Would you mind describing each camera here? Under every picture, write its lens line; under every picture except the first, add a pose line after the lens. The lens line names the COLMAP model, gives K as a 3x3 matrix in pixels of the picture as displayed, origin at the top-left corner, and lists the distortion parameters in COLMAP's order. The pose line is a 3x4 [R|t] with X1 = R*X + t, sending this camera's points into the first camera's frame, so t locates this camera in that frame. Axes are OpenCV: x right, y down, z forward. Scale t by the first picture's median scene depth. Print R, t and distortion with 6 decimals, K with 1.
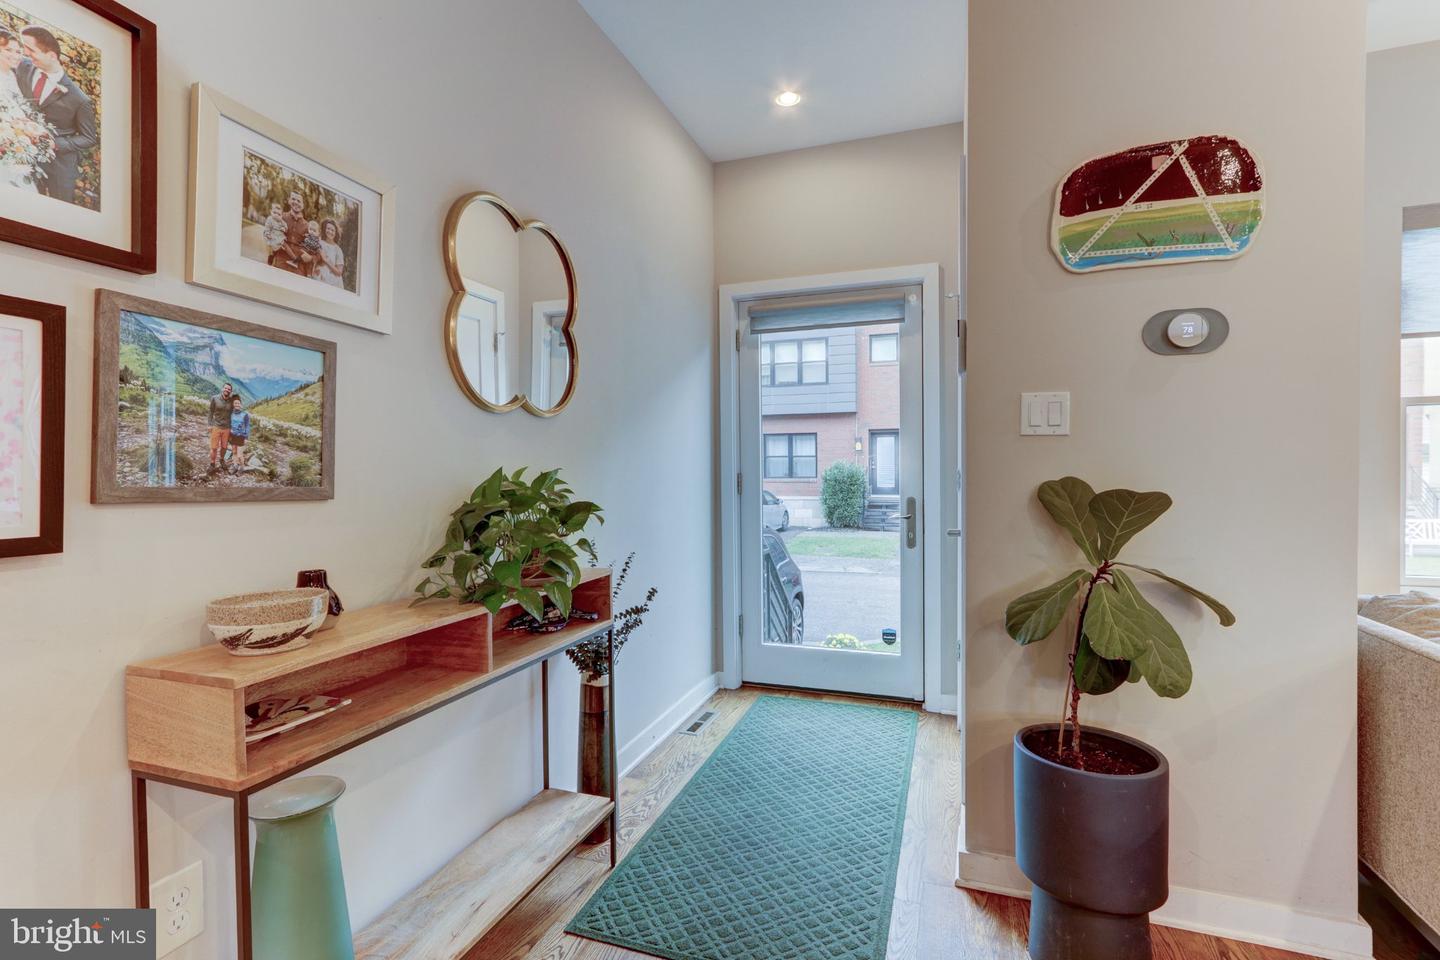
lens RADIAL K [[673.1, 0, 729.4], [0, 673.1, 476.0], [0, 0, 1]] dist [0.001055, 0.002972]
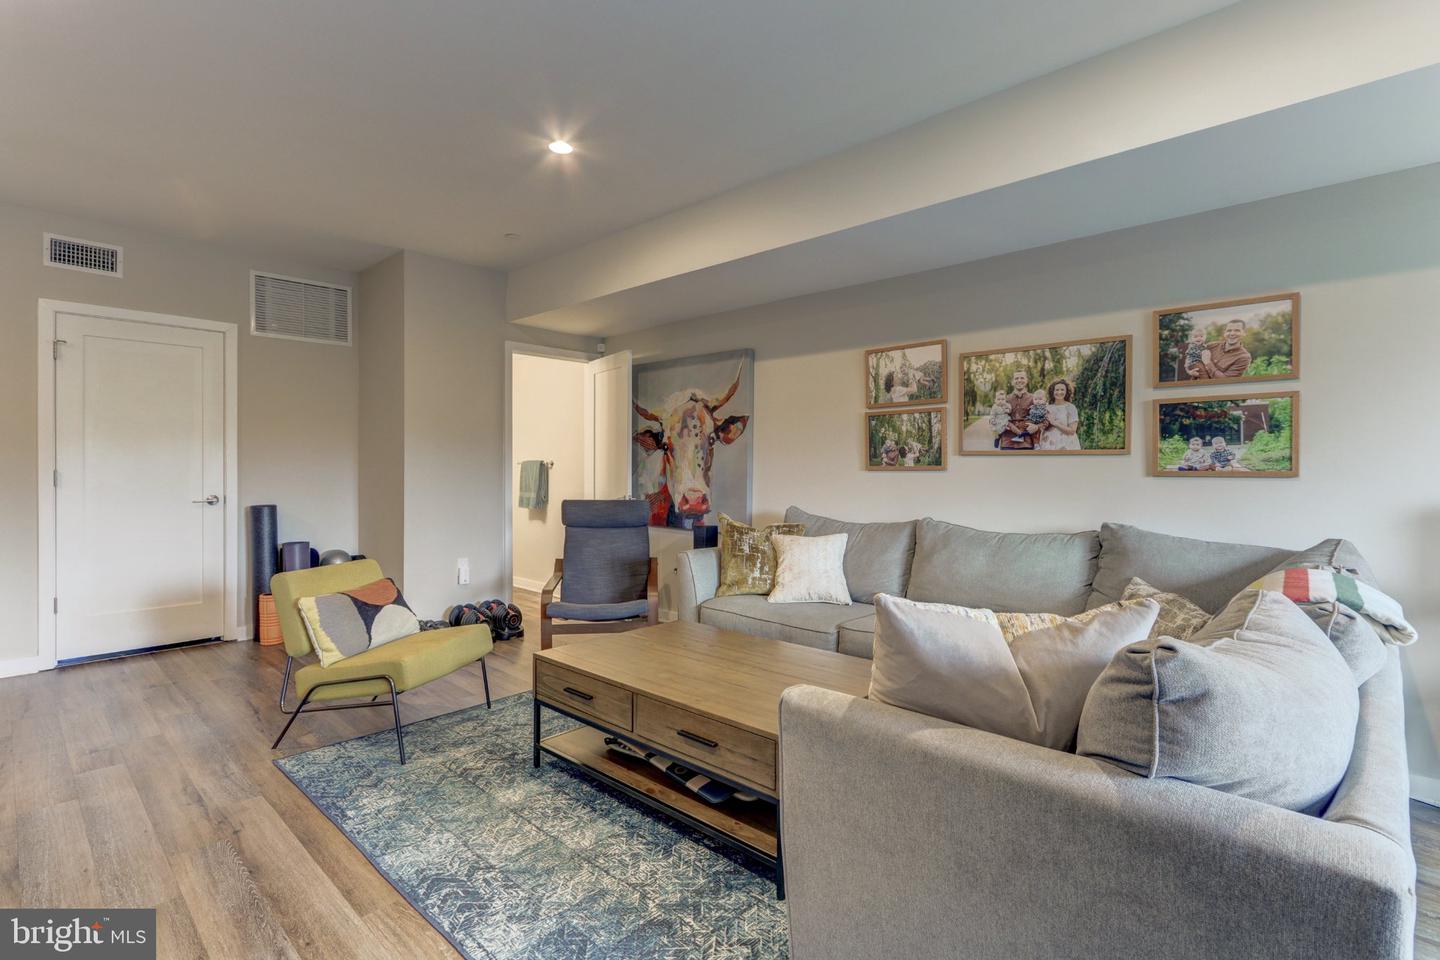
lens RADIAL K [[703.3, 0, 712.2], [0, 703.3, 482.4], [0, 0, 1]] dist [-0.003680, 0.000537]
pose [[-0.433398, 0.006031, -0.901183, 0.528645], [-0.005235, 0.999944, 0.009210, -0.245007], [0.901188, 0.008709, -0.433342, 1.004402]]
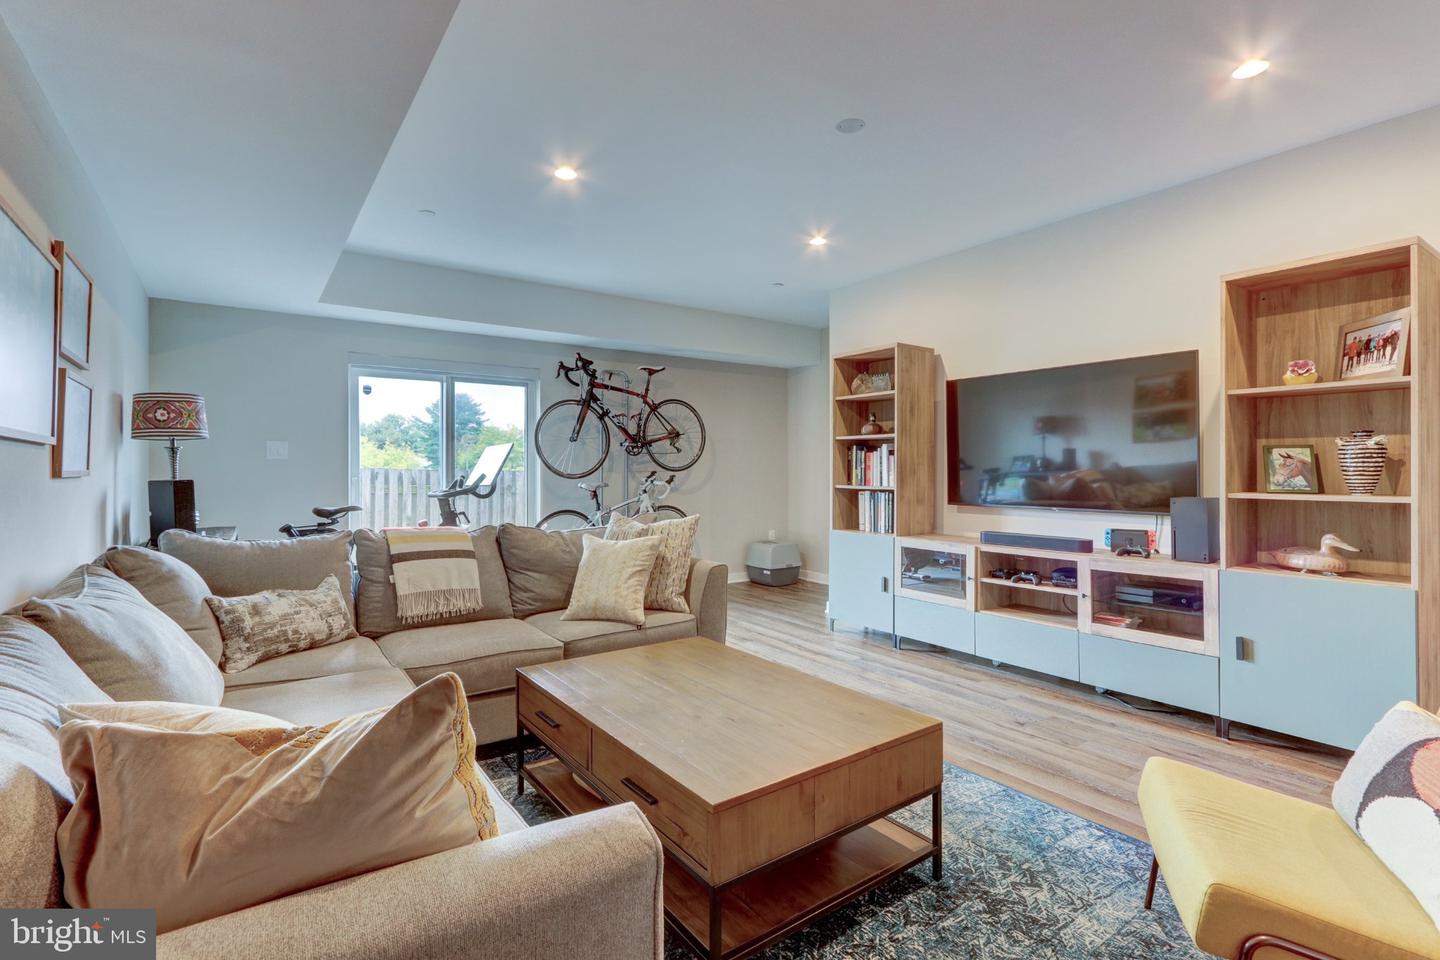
lens RADIAL K [[673.1, 0, 727.6], [0, 673.1, 481.0], [0, 0, 1]] dist [0.001055, 0.002972]
pose [[0.580230, -0.023437, 0.814115, -0.715570], [0.003761, 0.999652, 0.026098, -0.257735], [-0.814444, -0.012081, 0.580117, 0.263920]]
